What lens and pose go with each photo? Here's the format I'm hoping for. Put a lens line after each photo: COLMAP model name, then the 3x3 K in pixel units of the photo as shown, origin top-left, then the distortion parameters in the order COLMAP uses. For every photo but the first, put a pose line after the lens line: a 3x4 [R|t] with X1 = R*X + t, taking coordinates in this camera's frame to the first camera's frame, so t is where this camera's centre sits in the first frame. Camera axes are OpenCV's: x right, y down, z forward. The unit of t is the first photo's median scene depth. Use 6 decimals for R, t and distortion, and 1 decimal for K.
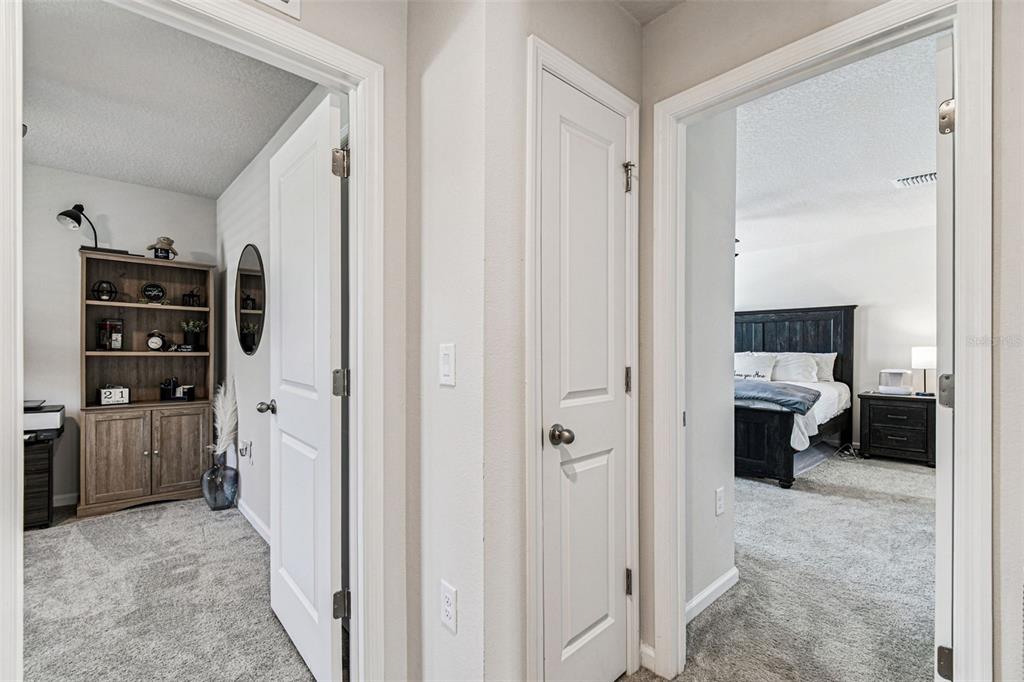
lens RADIAL K [[454.2, 0, 512.0], [0, 454.2, 341.0], [0, 0, 1]] dist [-0.000459, -0.000083]
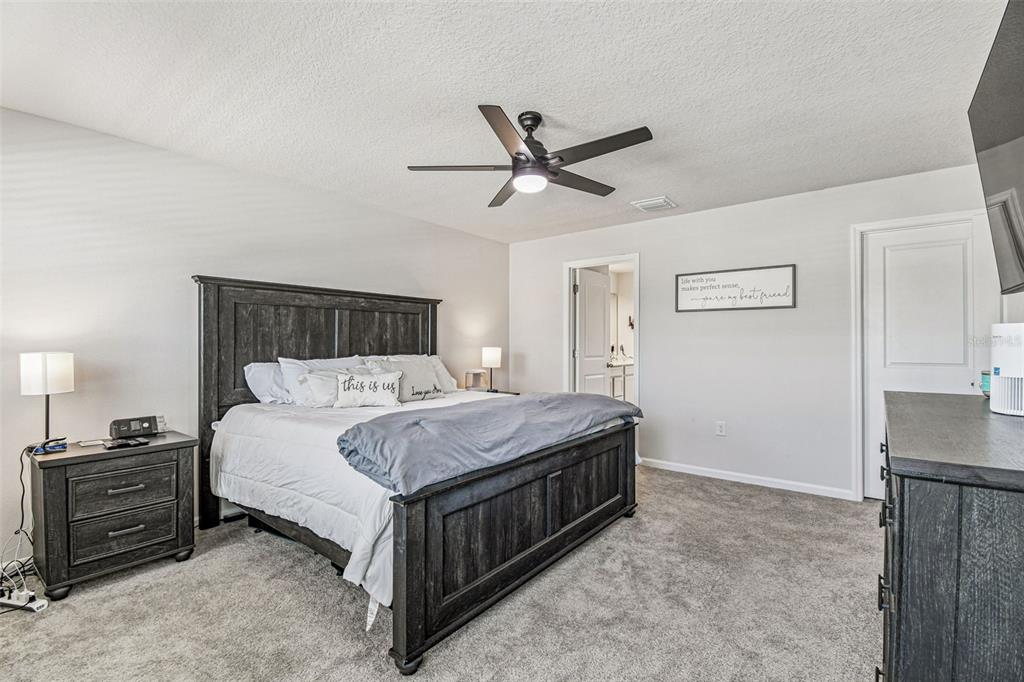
lens RADIAL K [[454.2, 0, 512.0], [0, 454.2, 341.0], [0, 0, 1]] dist [-0.000459, -0.000083]
pose [[-0.174272, 0.005913, 0.984680, -0.132538], [-0.007457, 0.999945, -0.007324, 0.006455], [-0.984669, -0.008619, -0.174218, 0.930597]]
